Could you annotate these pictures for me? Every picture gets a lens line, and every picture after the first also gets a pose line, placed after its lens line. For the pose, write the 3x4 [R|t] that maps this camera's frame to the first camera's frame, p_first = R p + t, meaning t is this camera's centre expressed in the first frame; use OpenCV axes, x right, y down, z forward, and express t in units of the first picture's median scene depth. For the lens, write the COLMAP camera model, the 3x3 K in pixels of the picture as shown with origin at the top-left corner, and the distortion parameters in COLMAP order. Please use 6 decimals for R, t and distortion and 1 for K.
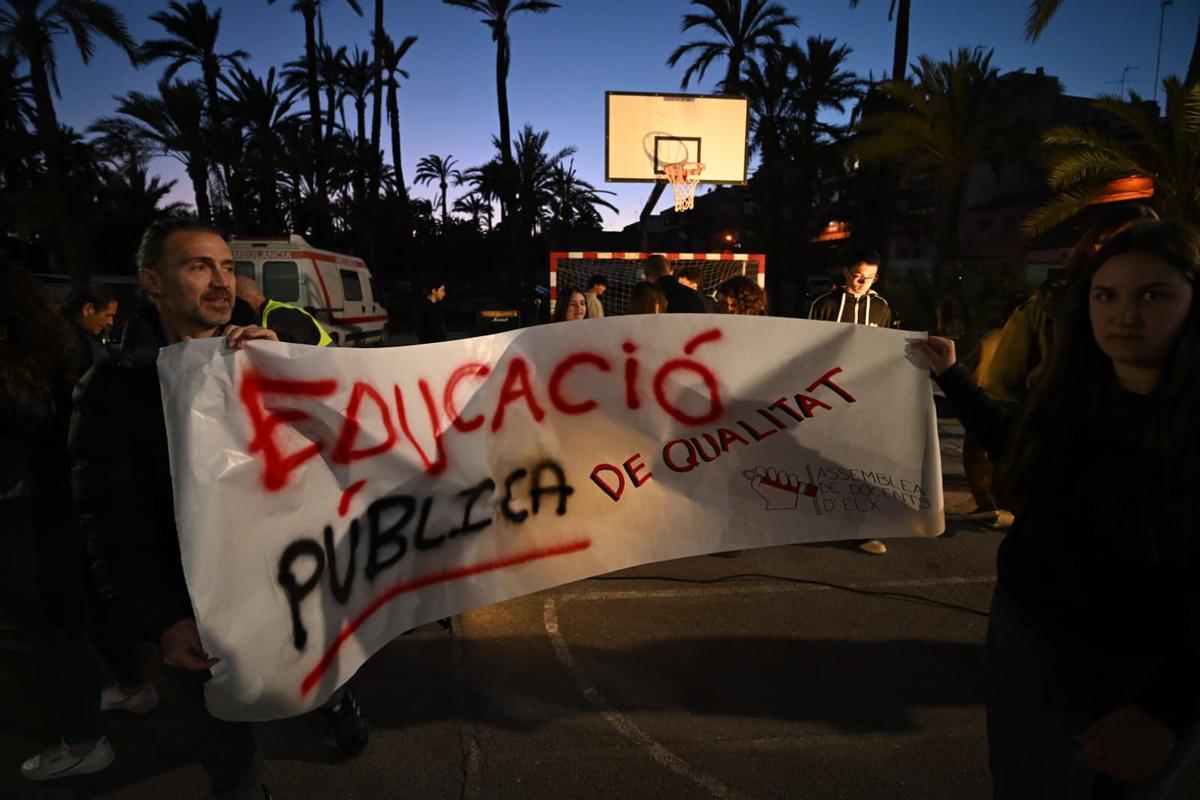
lens RADIAL K [[591.8, 0, 603.6], [0, 591.8, 395.4], [0, 0, 1]] dist [-0.026443, -0.001279]
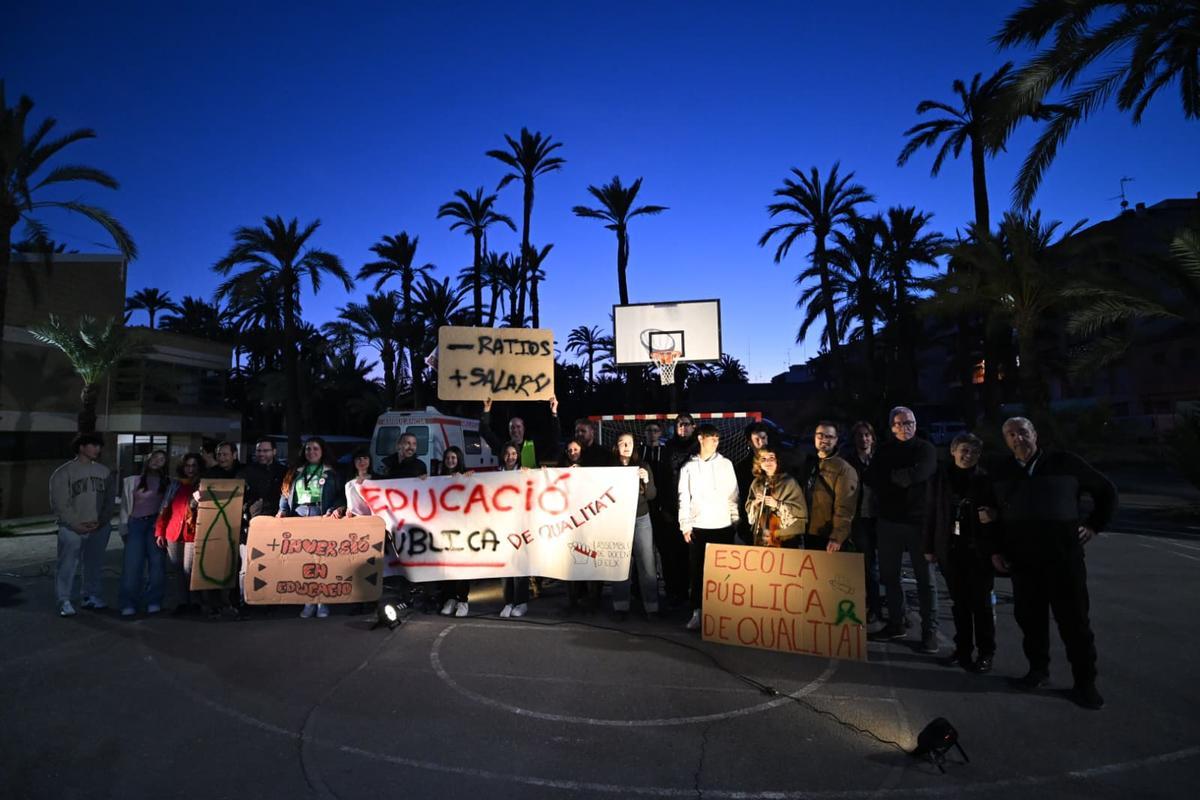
lens RADIAL K [[591.8, 0, 603.6], [0, 591.8, 395.4], [0, 0, 1]] dist [-0.026443, -0.001279]
pose [[0.965725, -0.040352, -0.256412, 0.100343], [-0.025178, 0.968622, -0.247260, 0.013623], [0.258344, 0.245240, 0.934406, -0.083882]]
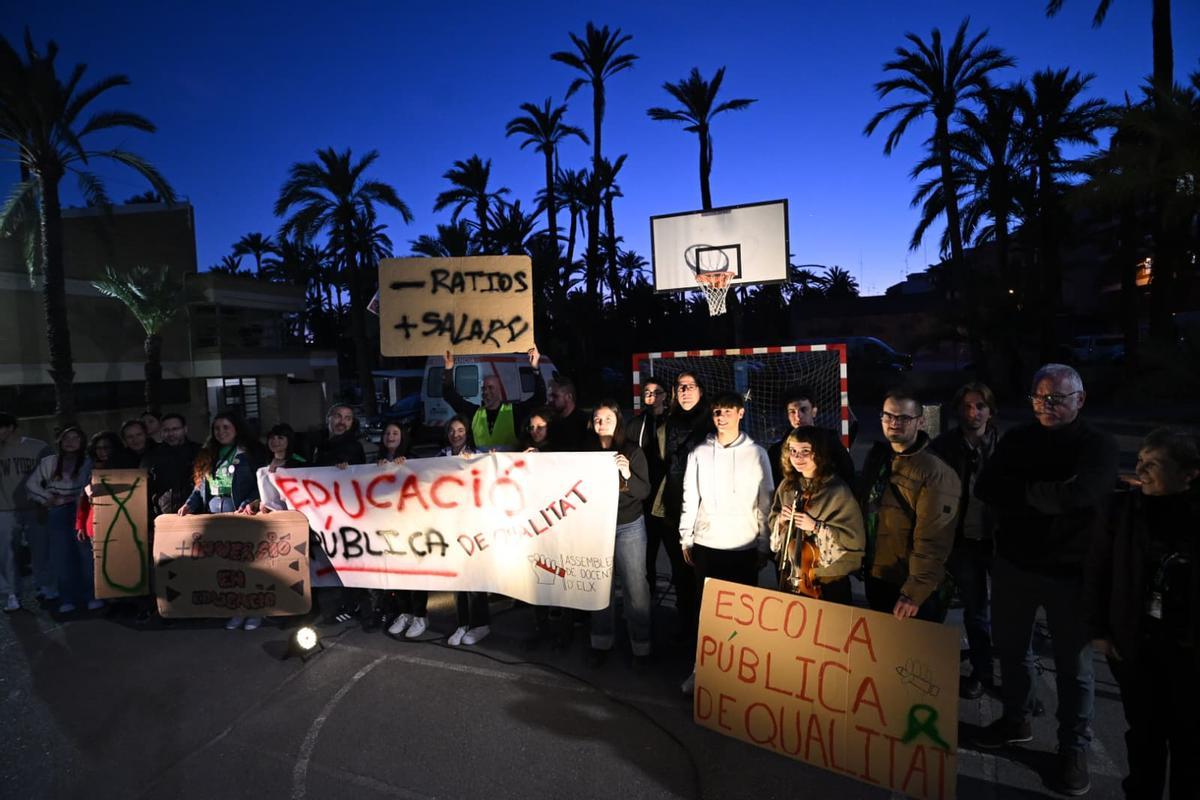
lens RADIAL K [[591.8, 0, 603.6], [0, 591.8, 395.4], [0, 0, 1]] dist [-0.026443, -0.001279]
pose [[0.906645, -0.024005, -0.421210, 0.116531], [-0.026098, 0.993277, -0.112784, -0.013304], [0.421086, 0.113247, 0.899923, -0.006826]]
